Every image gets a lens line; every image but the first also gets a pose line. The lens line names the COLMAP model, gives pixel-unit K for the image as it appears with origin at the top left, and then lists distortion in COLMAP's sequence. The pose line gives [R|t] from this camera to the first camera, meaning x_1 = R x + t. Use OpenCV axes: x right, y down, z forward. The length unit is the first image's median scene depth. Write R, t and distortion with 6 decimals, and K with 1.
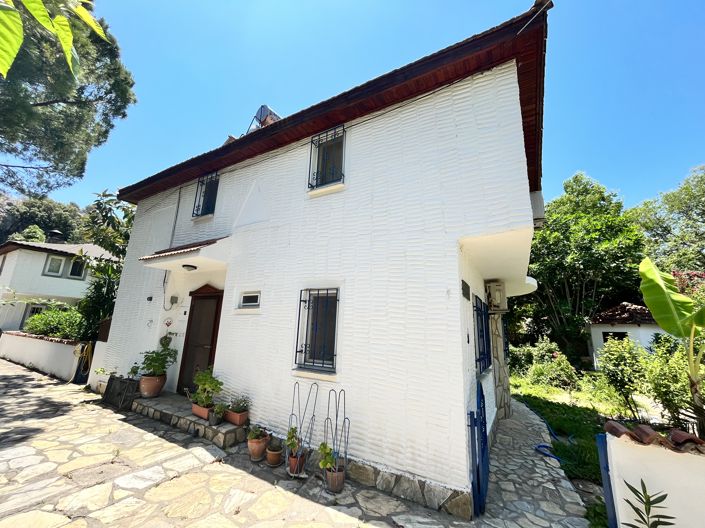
lens RADIAL K [[285.2, 0, 350.7], [0, 285.2, 261.6], [0, 0, 1]] dist [-0.001986, 0.000000]
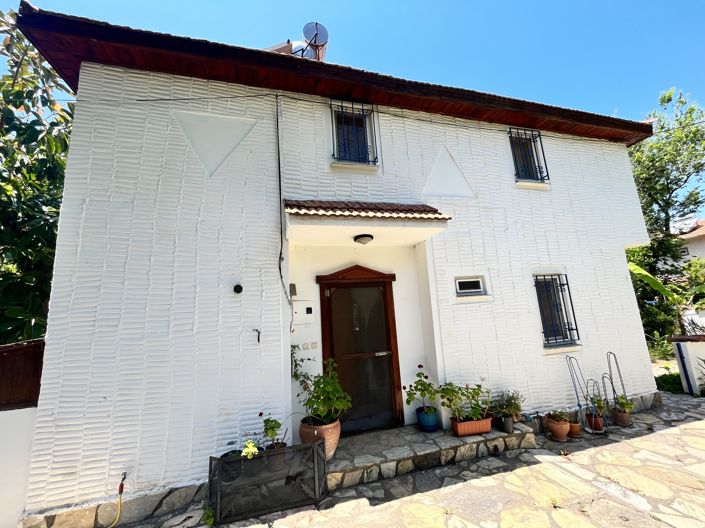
lens RADIAL K [[276.7, 0, 354.1], [0, 276.7, 271.5], [0, 0, 1]] dist [-0.002298, -0.000139]
pose [[0.700110, 0.042696, 0.712757, -1.354935], [-0.068758, 0.997603, 0.007779, 0.122861], [-0.710717, -0.054453, 0.701368, 0.750869]]
